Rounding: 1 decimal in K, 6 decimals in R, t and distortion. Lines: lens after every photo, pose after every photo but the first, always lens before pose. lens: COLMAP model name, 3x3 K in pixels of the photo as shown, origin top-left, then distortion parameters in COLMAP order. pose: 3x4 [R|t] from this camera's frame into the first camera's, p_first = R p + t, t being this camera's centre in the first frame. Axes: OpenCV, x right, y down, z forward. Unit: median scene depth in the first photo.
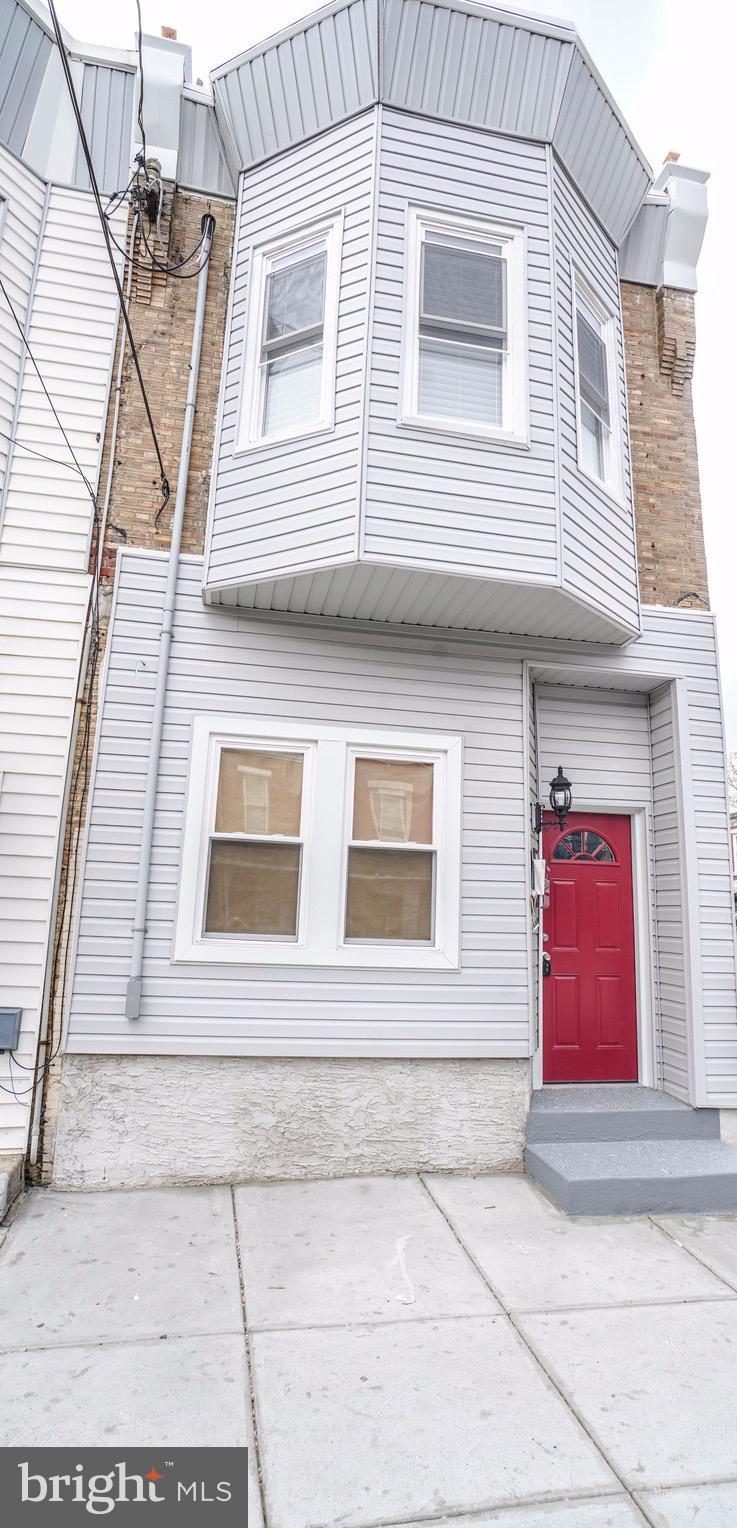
lens RADIAL K [[761.1, 0, 368.9], [0, 761.1, 767.4], [0, 0, 1]] dist [-0.028022, 0.000516]
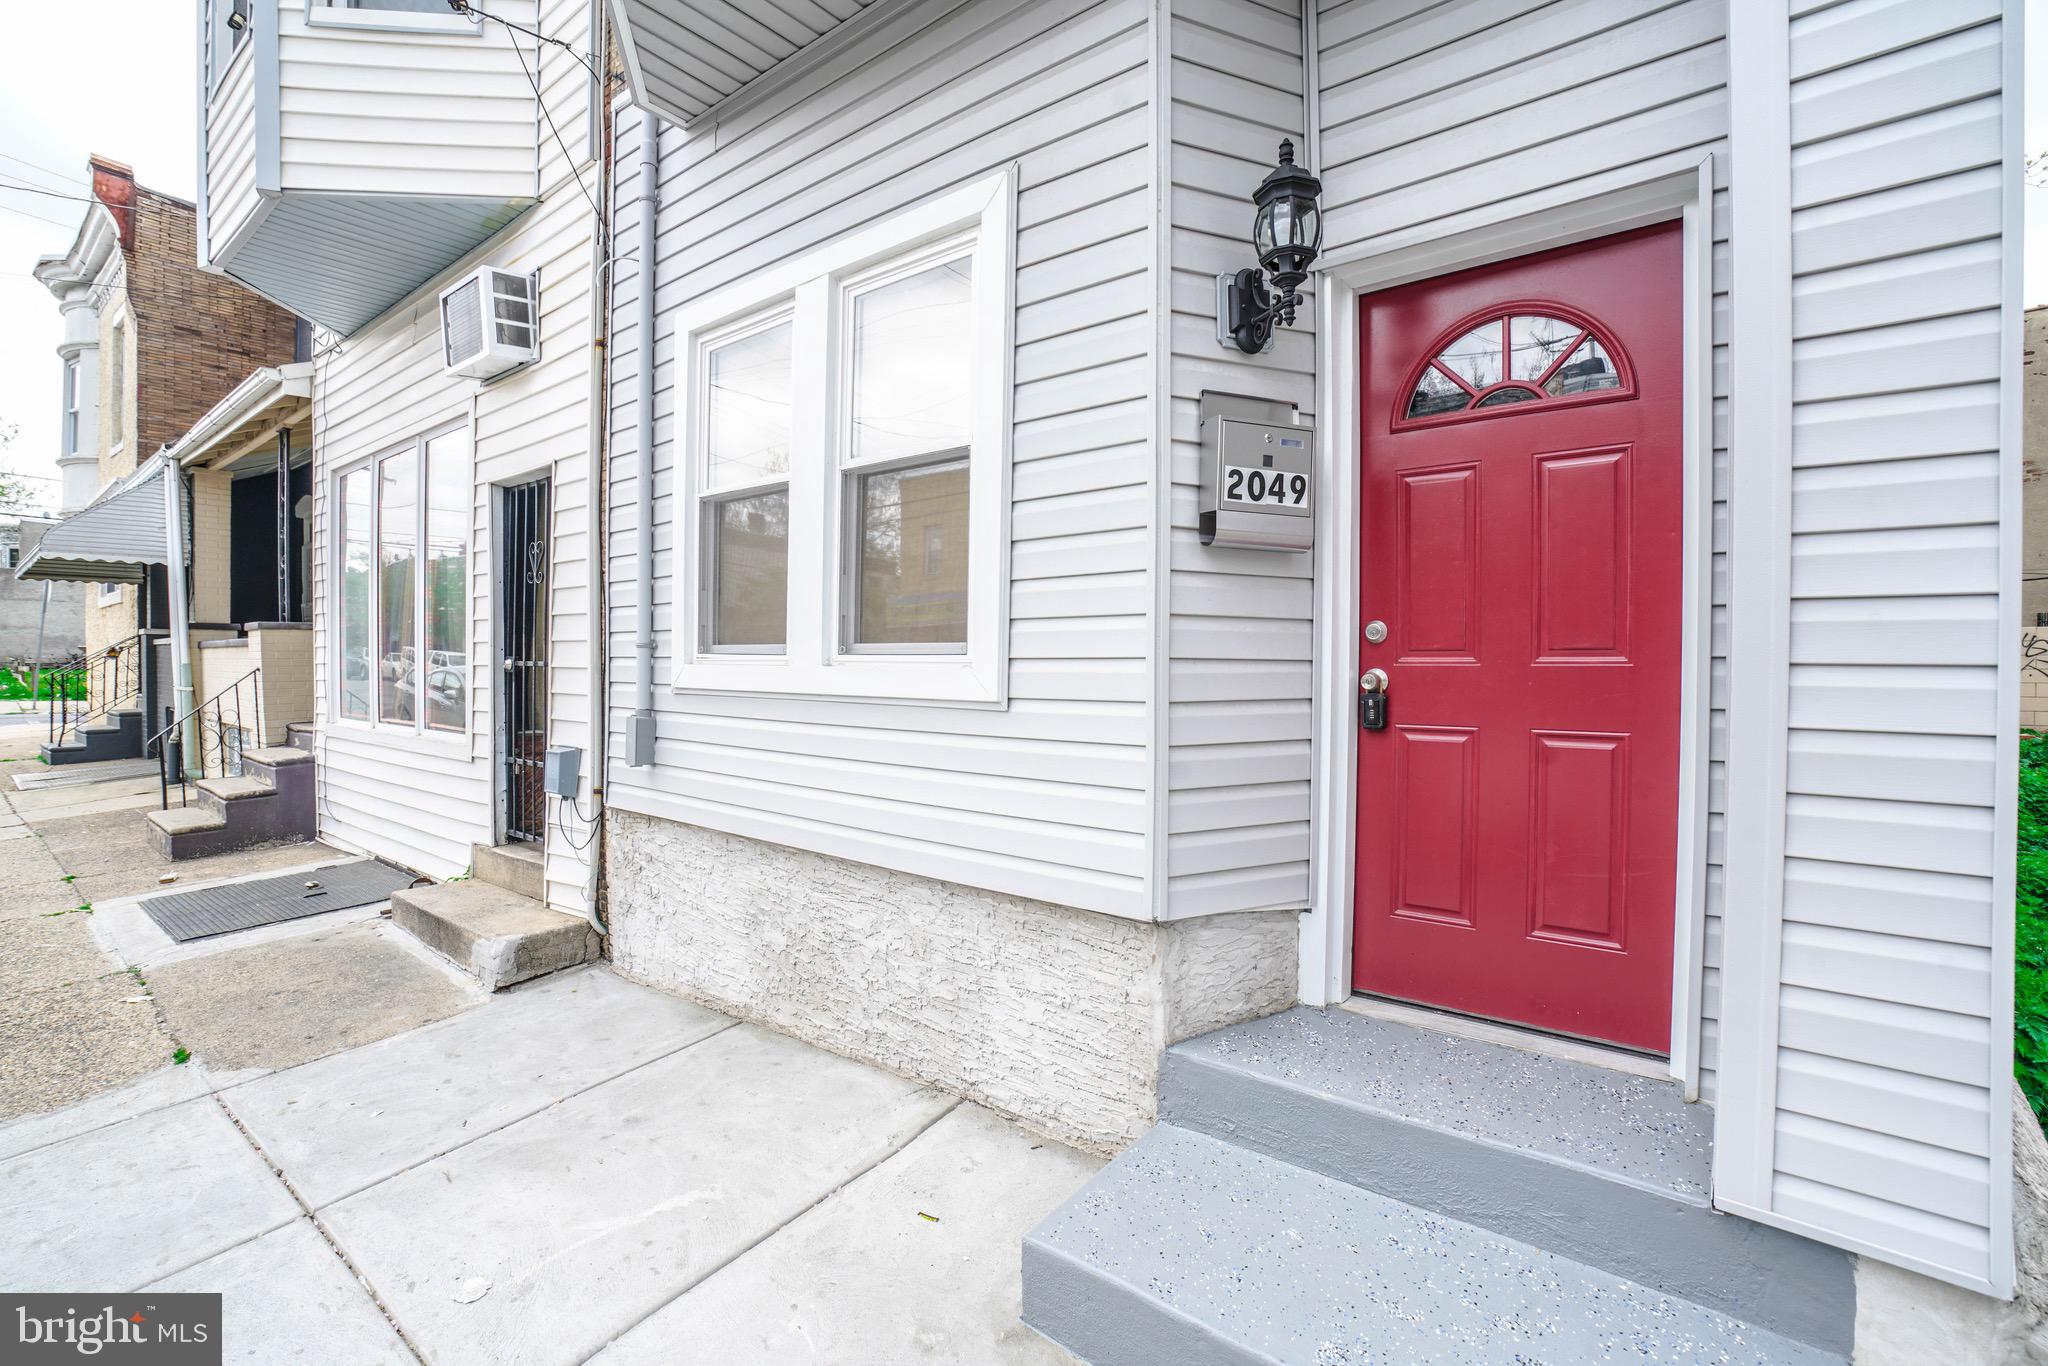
lens RADIAL K [[940.1, 0, 1024.6], [0, 940.1, 675.4], [0, 0, 1]] dist [-0.058843, 0.021851]
pose [[0.645571, -0.022360, -0.763373, 0.573142], [0.168686, 0.979058, 0.113977, 0.198560], [0.744838, -0.202350, 0.635823, 0.697092]]
